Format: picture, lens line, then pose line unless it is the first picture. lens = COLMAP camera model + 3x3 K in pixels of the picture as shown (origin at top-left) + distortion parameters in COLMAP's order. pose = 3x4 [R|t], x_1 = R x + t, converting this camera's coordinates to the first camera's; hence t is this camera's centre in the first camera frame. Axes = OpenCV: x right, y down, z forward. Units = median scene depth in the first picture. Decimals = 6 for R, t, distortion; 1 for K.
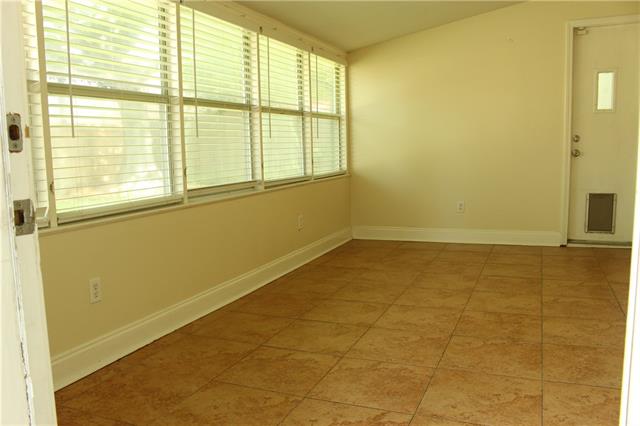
lens RADIAL K [[529.2, 0, 320.3], [0, 529.2, 212.1], [0, 0, 1]] dist [-0.132054, 0.096797]
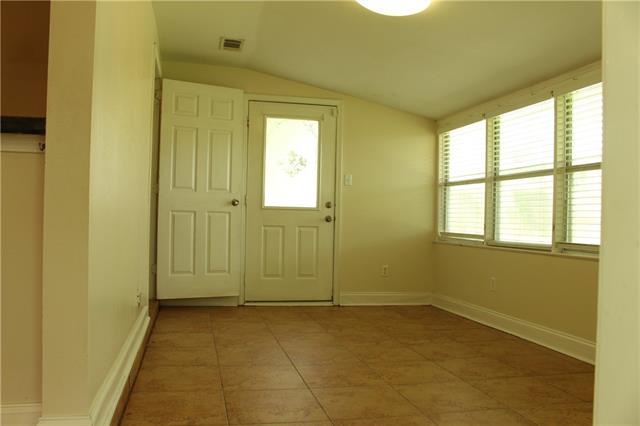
lens RADIAL K [[529.2, 0, 319.7], [0, 529.2, 211.3], [0, 0, 1]] dist [-0.132054, 0.096797]
pose [[-0.806741, -0.006090, -0.590874, 0.898966], [-0.081537, 0.991529, 0.101106, -0.187708], [0.585253, 0.129745, -0.800403, 1.602015]]
